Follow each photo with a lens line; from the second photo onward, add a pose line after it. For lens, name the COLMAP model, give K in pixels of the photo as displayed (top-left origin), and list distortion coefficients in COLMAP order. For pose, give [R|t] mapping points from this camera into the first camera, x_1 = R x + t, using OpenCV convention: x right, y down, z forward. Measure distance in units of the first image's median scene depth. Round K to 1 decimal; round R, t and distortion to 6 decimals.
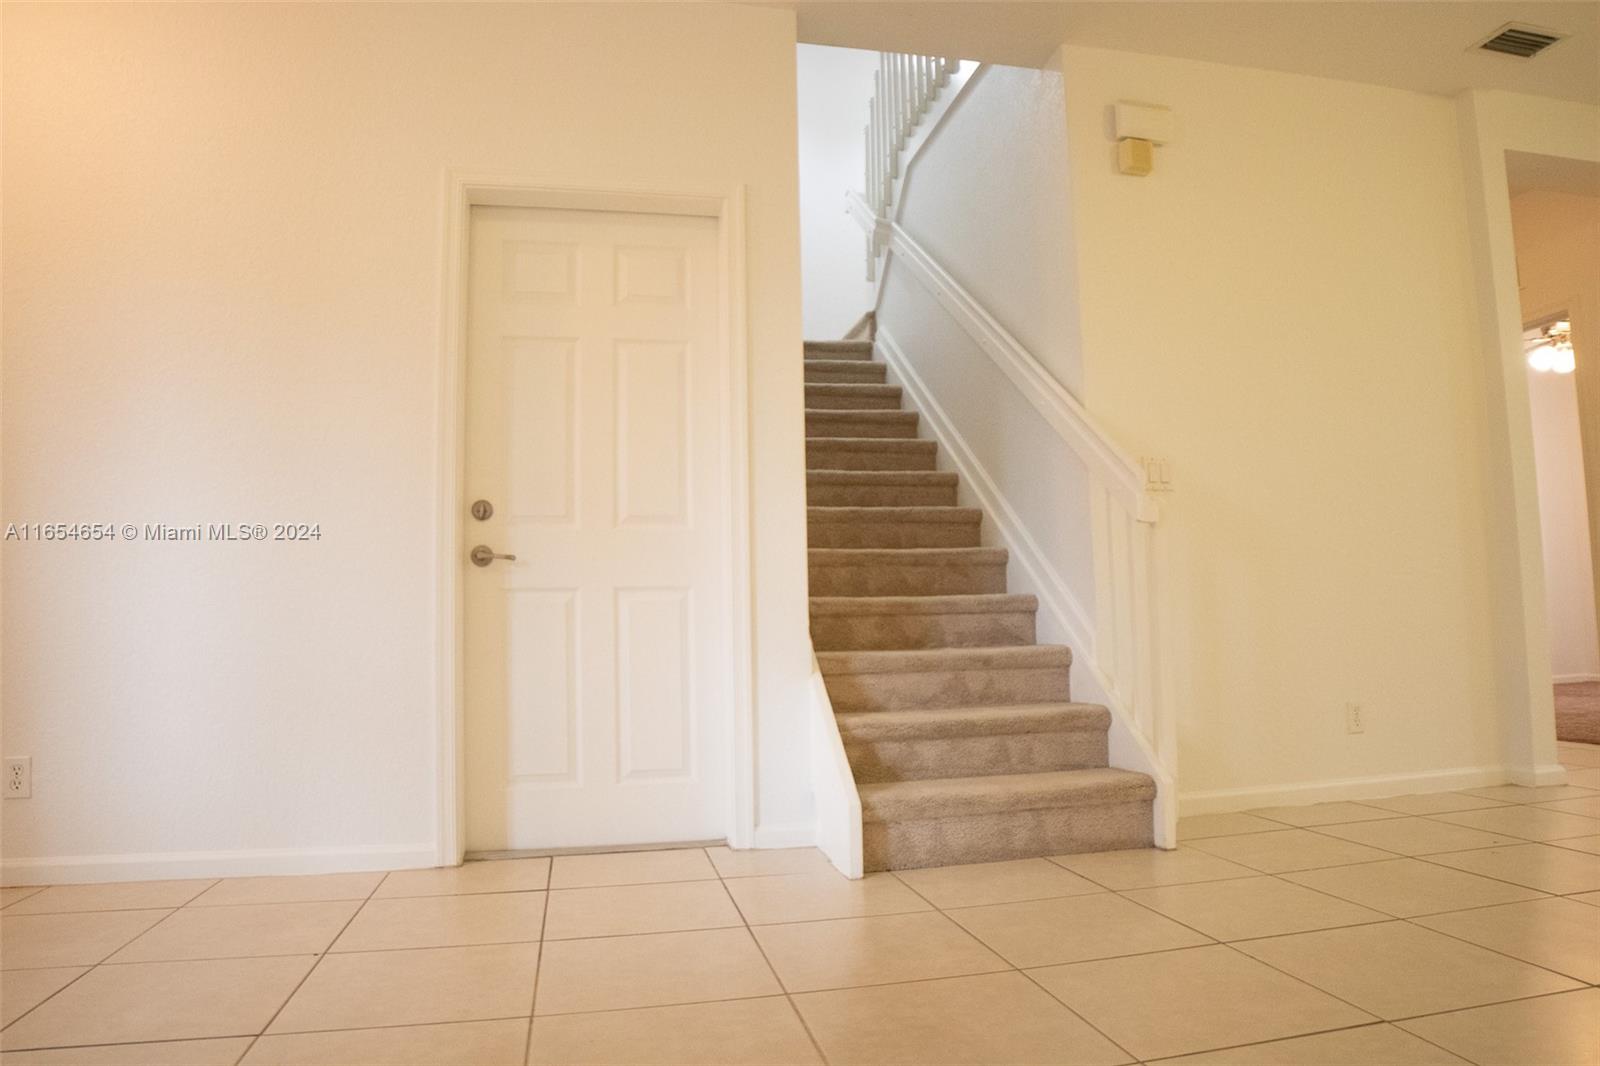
lens RADIAL K [[1023.3, 0, 777.5], [0, 1023.3, 539.5], [0, 0, 1]] dist [-0.119512, 0.048581]
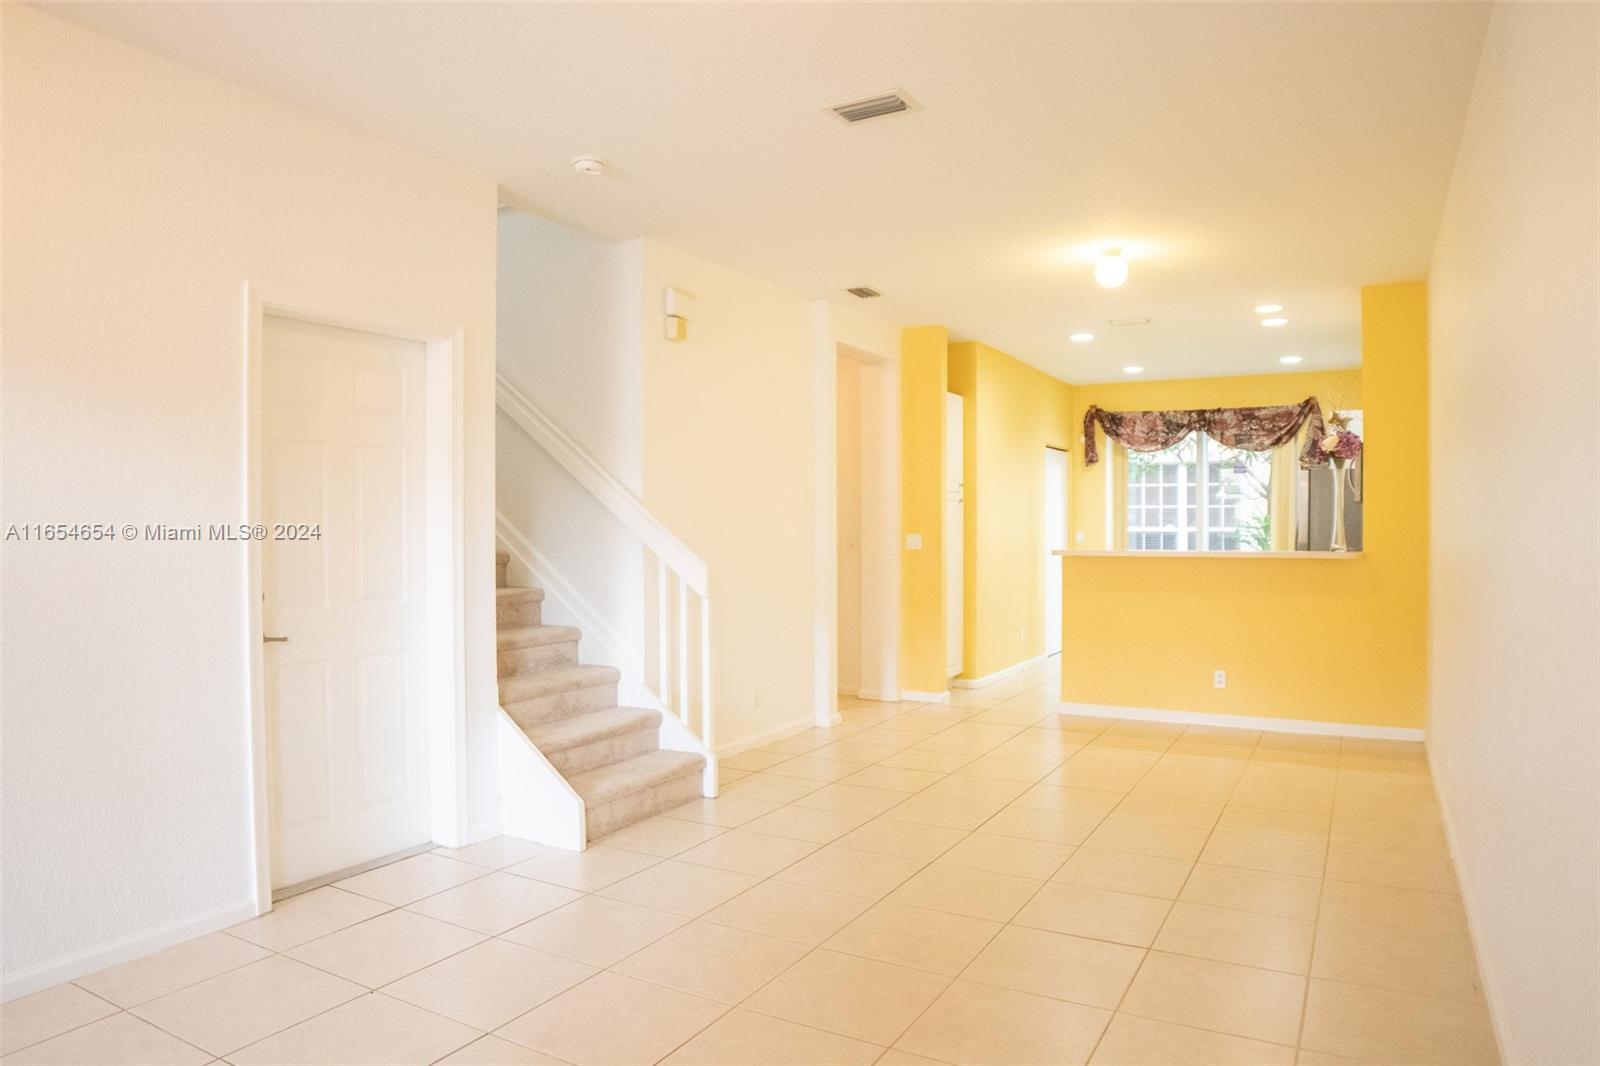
lens RADIAL K [[1023.3, 0, 777.5], [0, 1023.3, 539.5], [0, 0, 1]] dist [-0.119512, 0.048581]
pose [[0.682619, 0.009149, 0.730717, -0.645043], [-0.068136, 0.996363, 0.051177, -0.173327], [-0.727591, -0.084723, 0.680759, -0.148435]]
